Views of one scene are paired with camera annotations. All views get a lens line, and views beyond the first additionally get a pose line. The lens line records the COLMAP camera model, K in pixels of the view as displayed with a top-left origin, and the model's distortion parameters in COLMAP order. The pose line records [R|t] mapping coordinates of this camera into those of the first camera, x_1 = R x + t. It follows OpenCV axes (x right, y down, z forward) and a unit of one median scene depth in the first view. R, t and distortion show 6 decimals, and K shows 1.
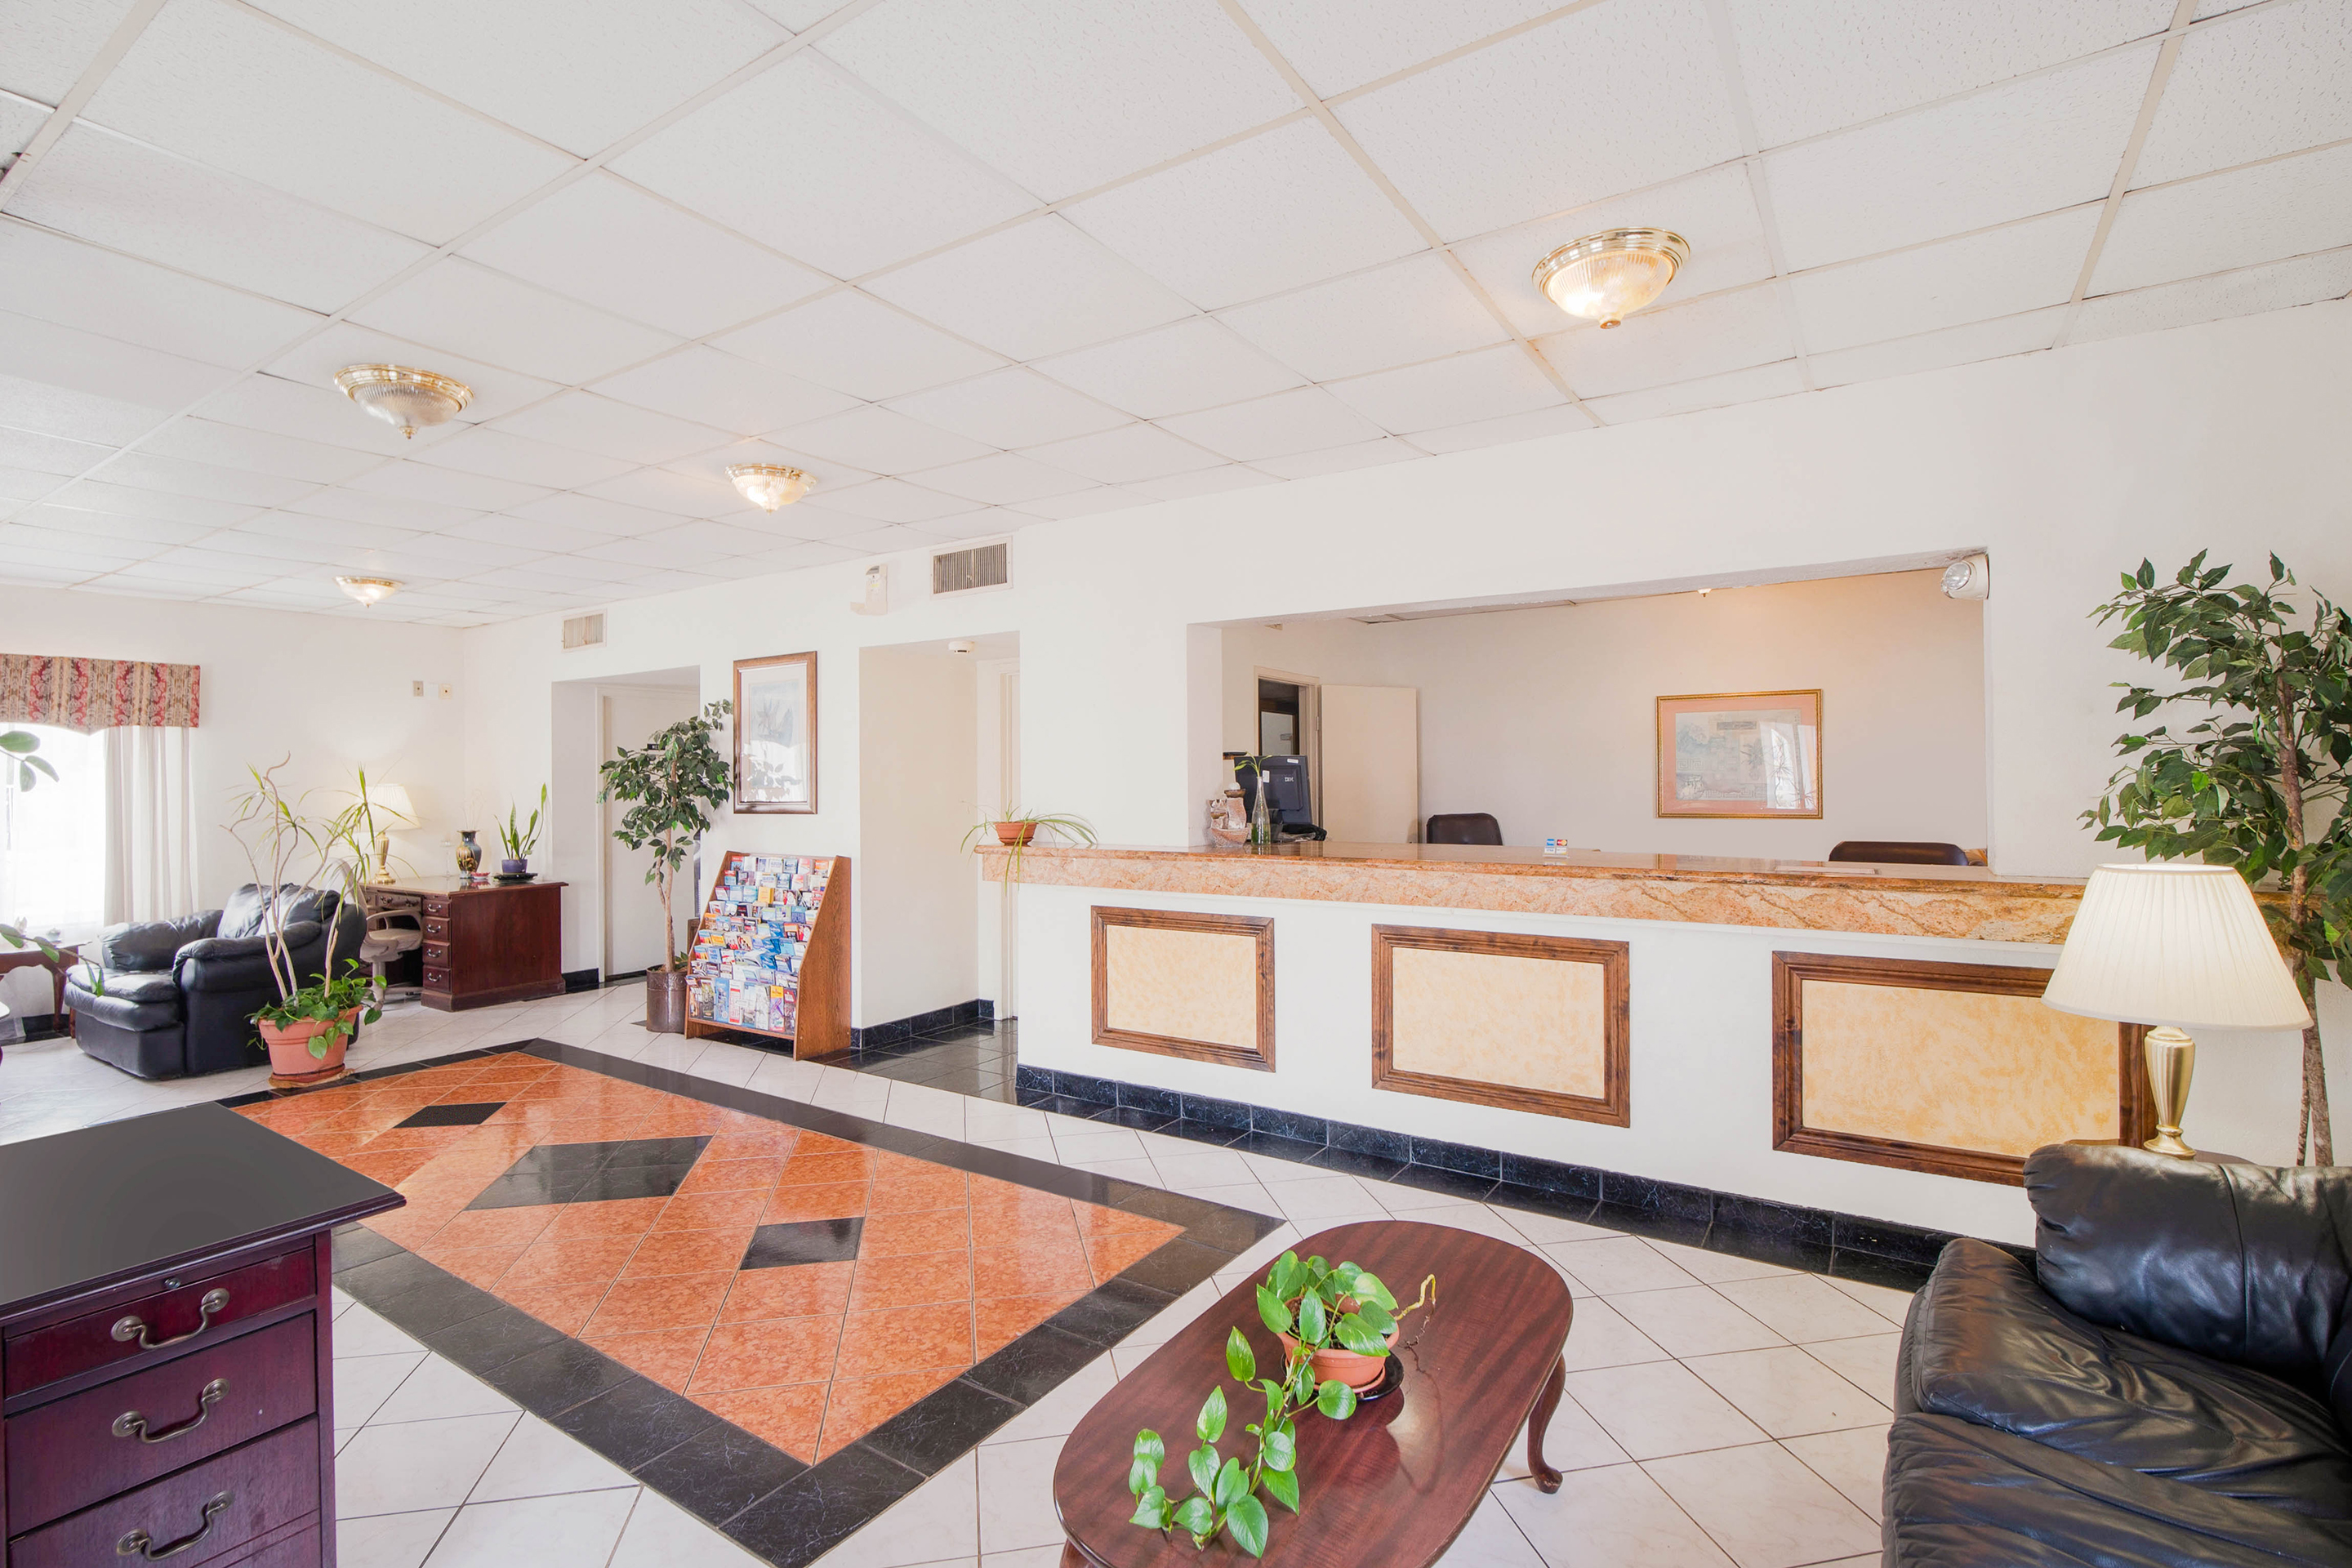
lens RADIAL K [[1077.9, 0, 1129.7], [0, 1077.9, 781.5], [0, 0, 1]] dist [-0.005573, -0.004393]
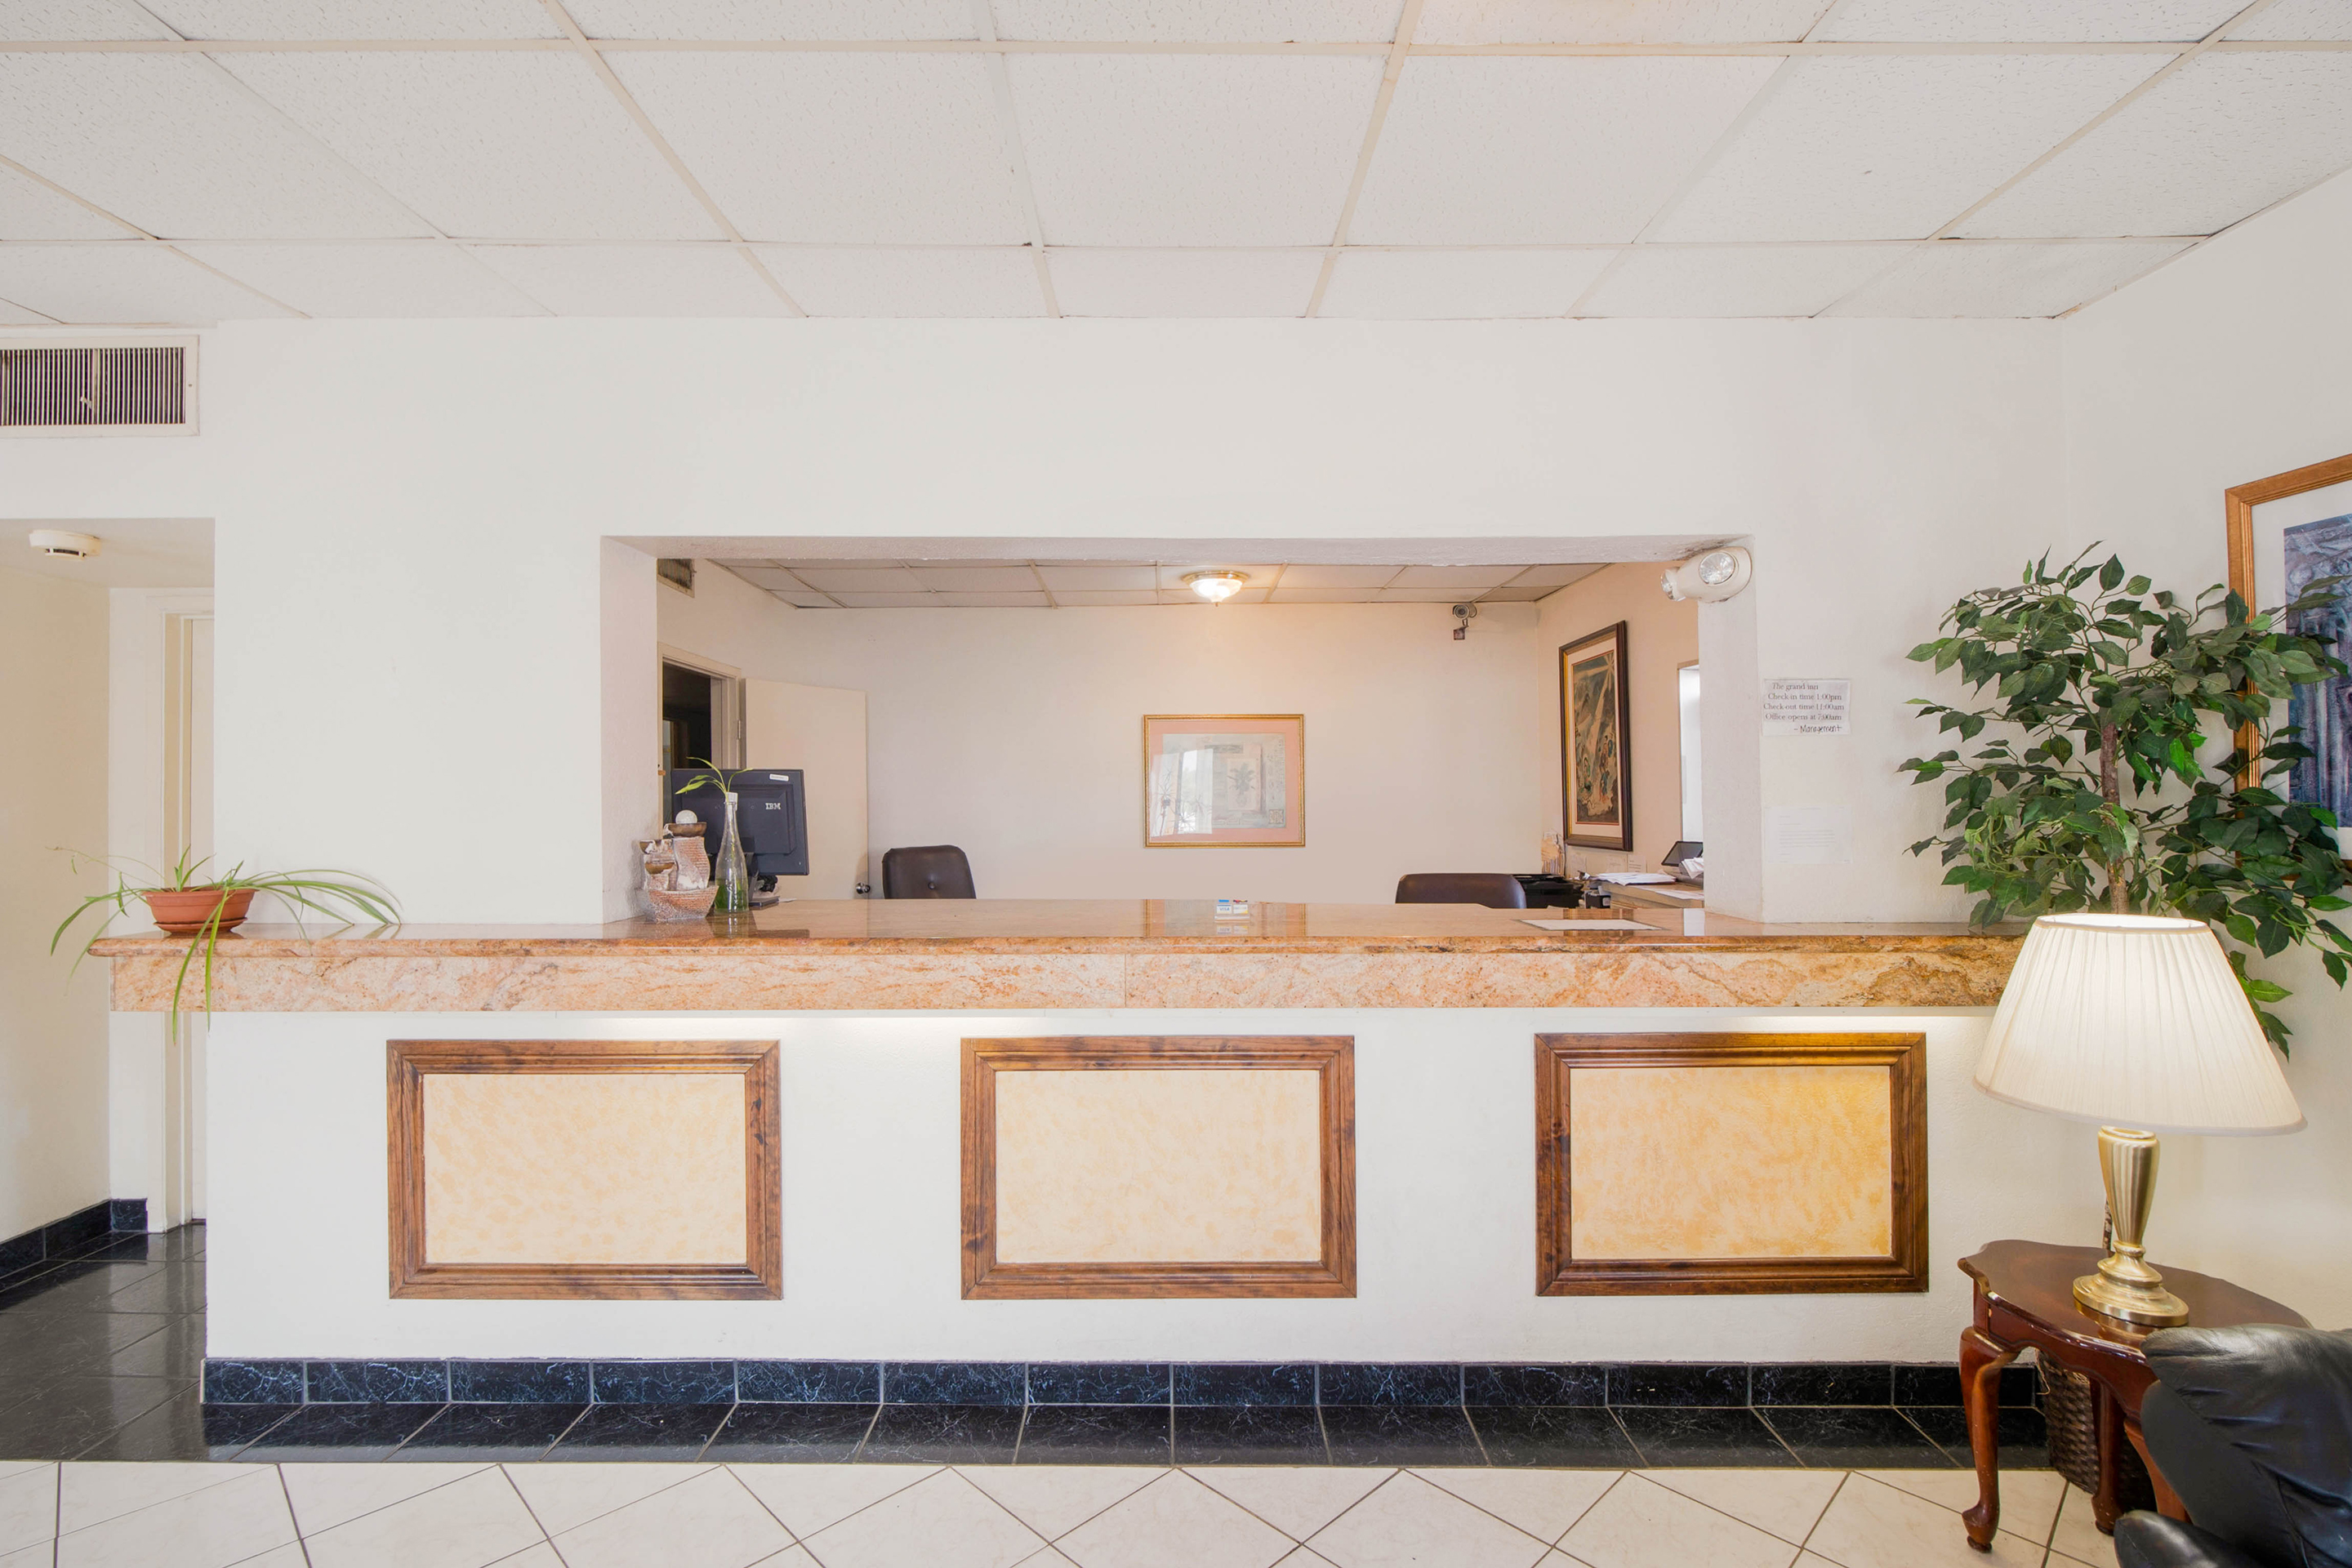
lens RADIAL K [[1077.9, 0, 1184.4], [0, 1077.9, 799.6], [0, 0, 1]] dist [-0.005573, -0.004393]
pose [[0.801898, 0.005488, 0.597435, -0.042773], [-0.002116, 0.999978, -0.006346, -0.002554], [-0.597457, 0.003825, 0.801892, 0.384628]]
